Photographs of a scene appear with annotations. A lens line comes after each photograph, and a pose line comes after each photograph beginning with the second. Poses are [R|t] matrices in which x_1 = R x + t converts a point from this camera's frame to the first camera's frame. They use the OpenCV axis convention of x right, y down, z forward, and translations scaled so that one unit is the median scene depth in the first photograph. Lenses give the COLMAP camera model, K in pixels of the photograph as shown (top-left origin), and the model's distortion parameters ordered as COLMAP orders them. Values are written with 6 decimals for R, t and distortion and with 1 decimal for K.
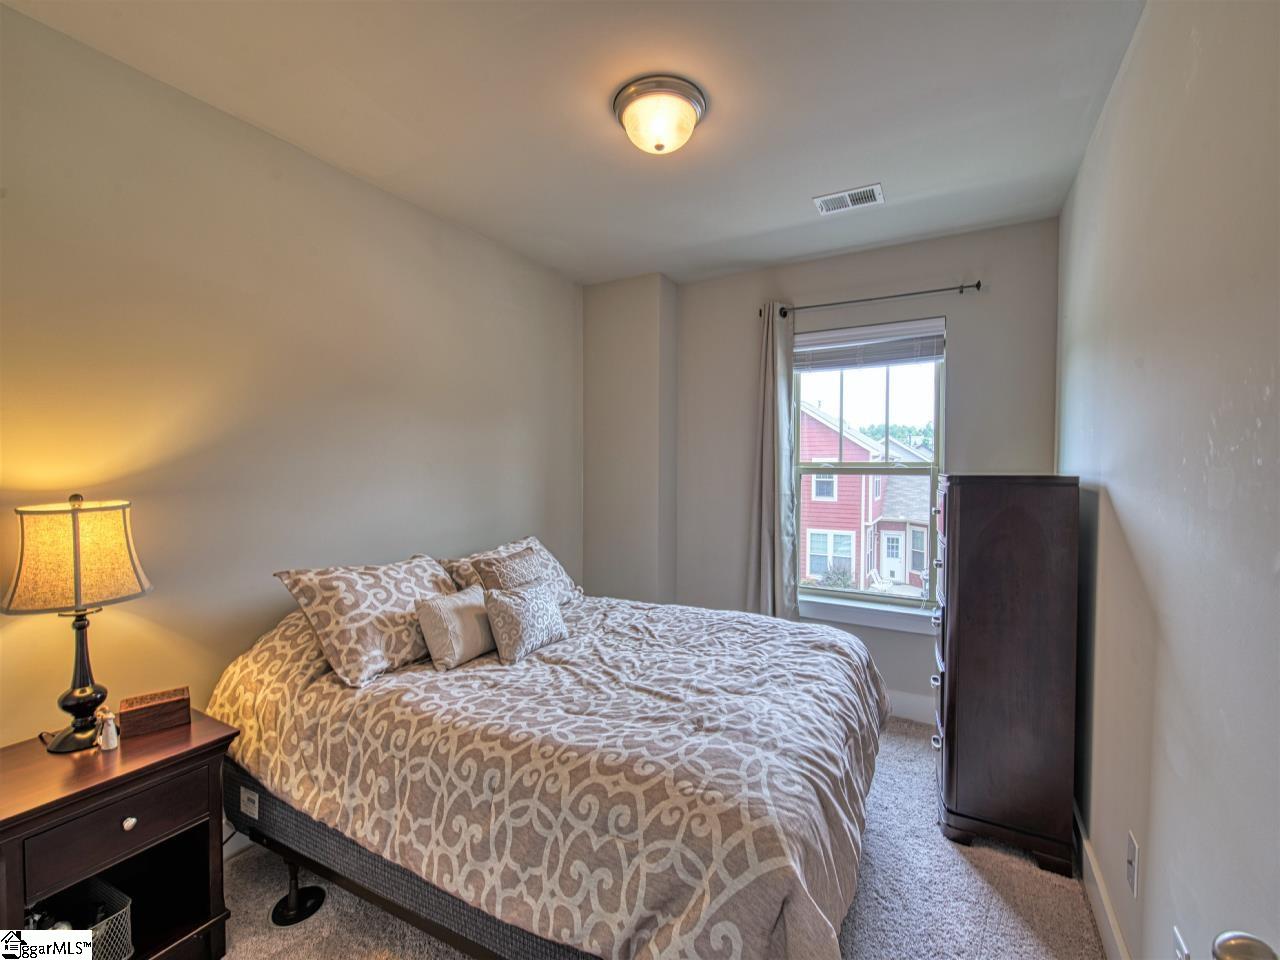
lens RADIAL K [[550.6, 0, 673.7], [0, 550.6, 481.2], [0, 0, 1]] dist [0.003458, -0.001710]
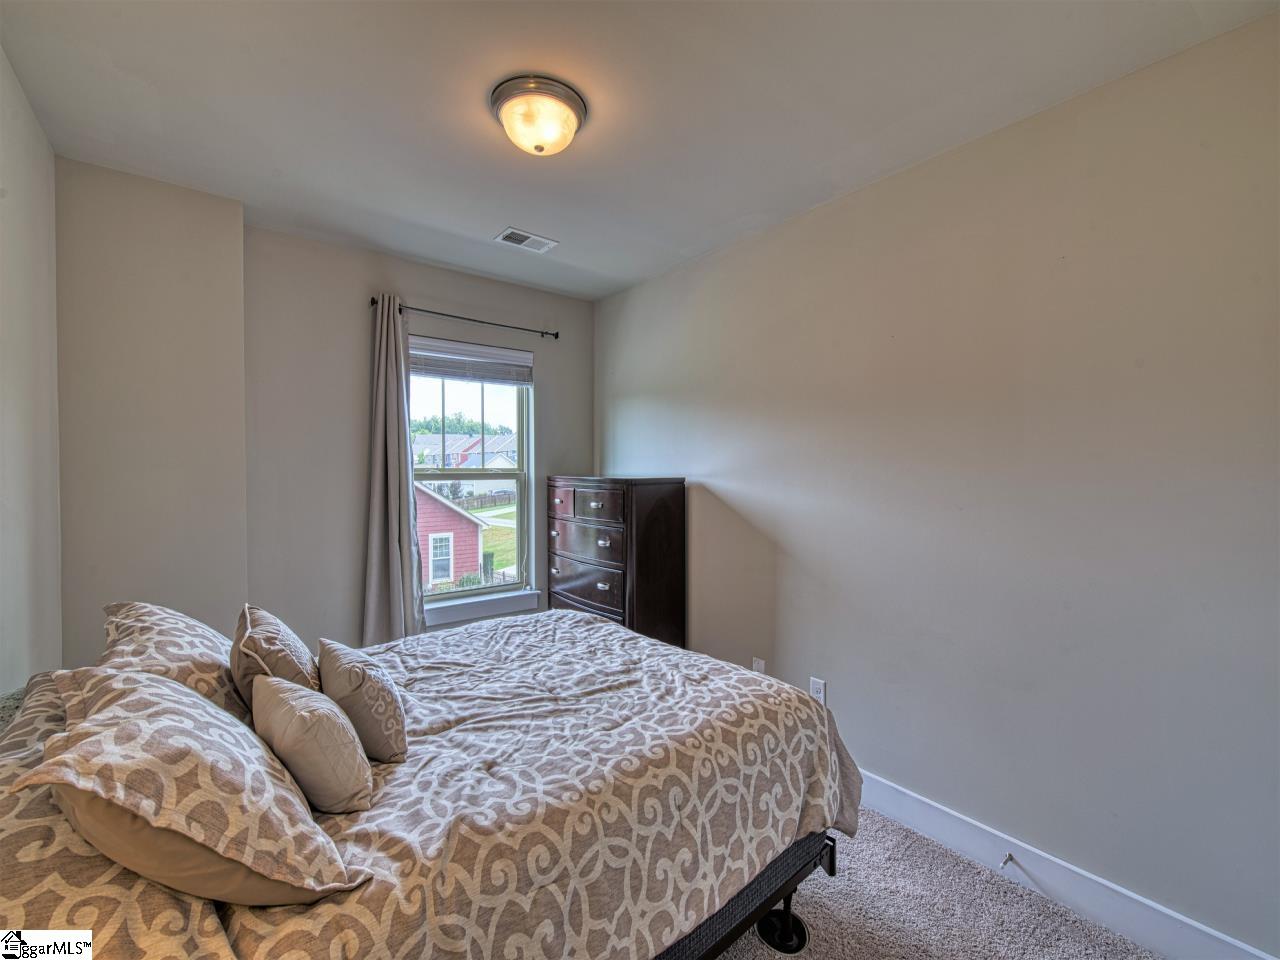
lens RADIAL K [[550.6, 0, 621.8], [0, 550.6, 475.4], [0, 0, 1]] dist [0.003458, -0.001710]
pose [[0.400291, -0.014032, 0.916280, -0.856917], [0.028780, 0.999582, 0.002735, -0.023005], [-0.915936, 0.025276, 0.400528, 0.468990]]
